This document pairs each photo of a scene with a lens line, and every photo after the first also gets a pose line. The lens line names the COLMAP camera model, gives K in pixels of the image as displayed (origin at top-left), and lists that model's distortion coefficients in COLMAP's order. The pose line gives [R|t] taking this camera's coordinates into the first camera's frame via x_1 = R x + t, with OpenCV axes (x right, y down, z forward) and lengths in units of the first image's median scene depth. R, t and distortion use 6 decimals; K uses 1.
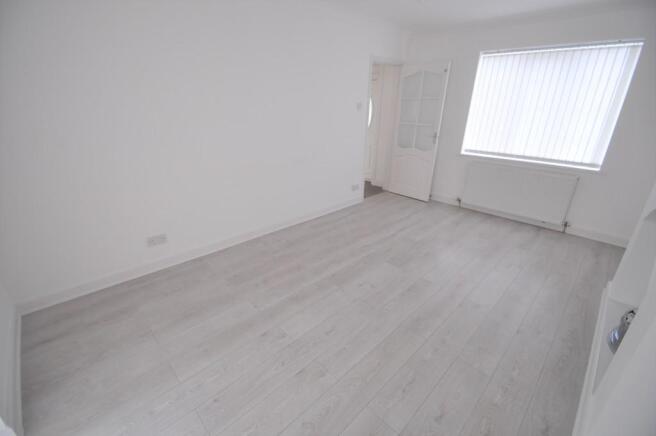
lens RADIAL K [[285.4, 0, 322.5], [0, 285.4, 217.5], [0, 0, 1]] dist [0.003587, -0.013871]
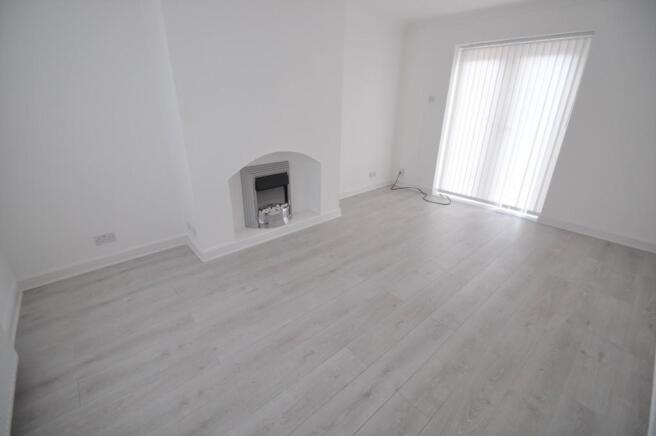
lens RADIAL K [[285.4, 0, 322.5], [0, 285.4, 217.5], [0, 0, 1]] dist [0.003587, -0.013871]
pose [[-0.998440, -0.034115, 0.044197, 0.330490], [0.006197, 0.719009, 0.694973, -0.438411], [-0.055487, 0.694163, -0.717676, 1.121976]]
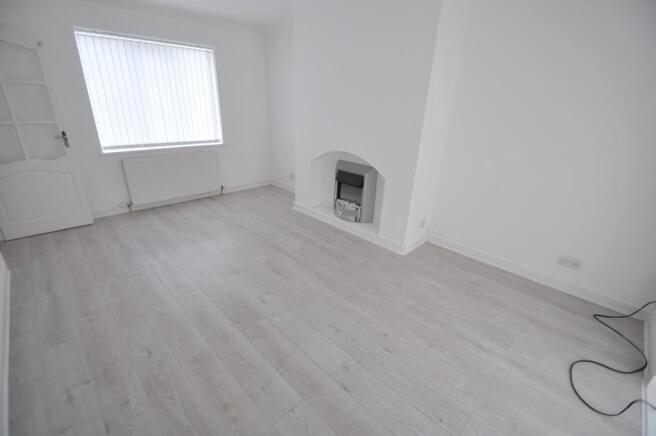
lens RADIAL K [[285.4, 0, 322.5], [0, 285.4, 217.5], [0, 0, 1]] dist [0.003587, -0.013871]
pose [[-0.013427, -0.385544, 0.922592, -0.414350], [0.334310, 0.867846, 0.367532, -0.182452], [-0.942368, 0.313366, 0.117239, 0.438979]]
